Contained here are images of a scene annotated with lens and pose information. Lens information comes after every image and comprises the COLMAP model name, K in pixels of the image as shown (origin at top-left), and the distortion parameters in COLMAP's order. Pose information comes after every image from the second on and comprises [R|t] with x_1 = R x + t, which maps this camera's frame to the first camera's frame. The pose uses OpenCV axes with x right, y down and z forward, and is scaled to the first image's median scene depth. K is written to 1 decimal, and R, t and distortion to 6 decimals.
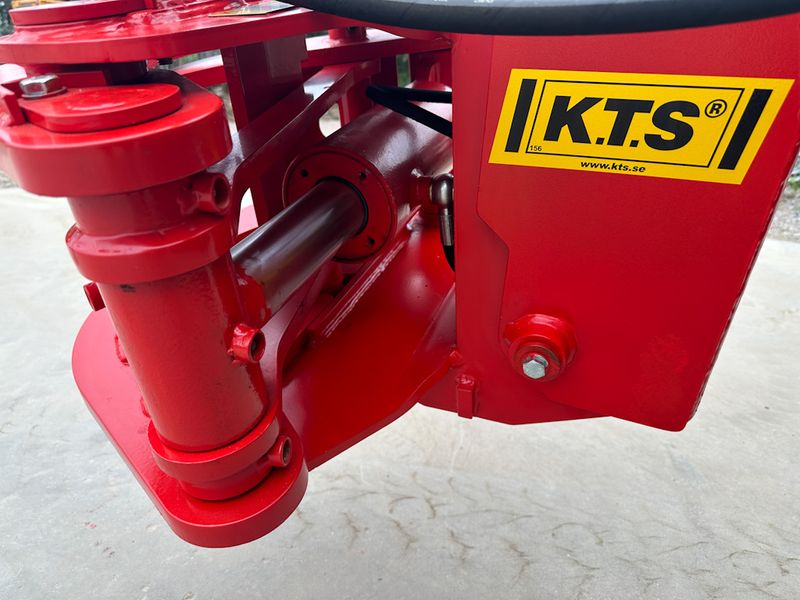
lens RADIAL K [[569.0, 0, 400.0], [0, 569.0, 300.0], [0, 0, 1]] dist [-0.000382, 0.000025]
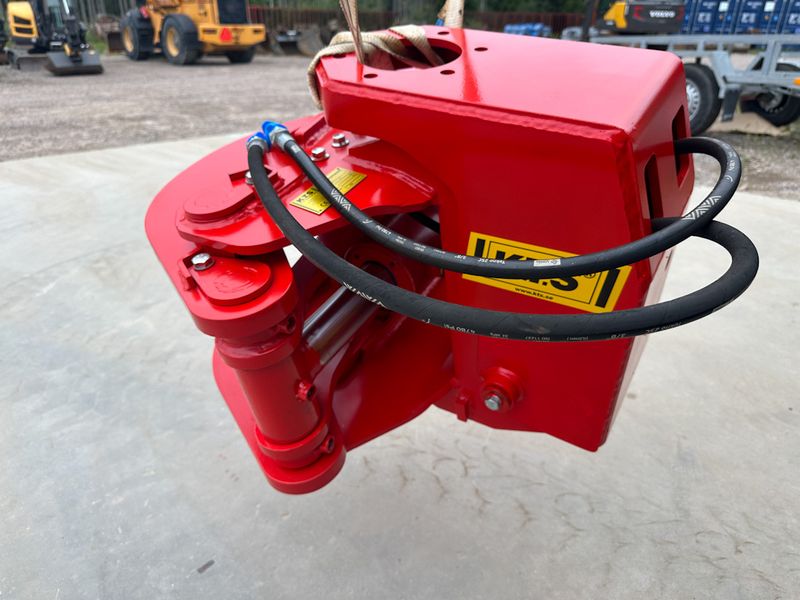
lens RADIAL K [[544.3, 0, 399.3], [0, 544.3, 309.7], [0, 0, 1]] dist [-0.003262, -0.002250]
pose [[0.983446, 0.057296, -0.171907, 0.106207], [-0.038202, 0.992929, 0.112394, -0.135978], [0.177131, -0.103966, 0.978681, -0.212789]]
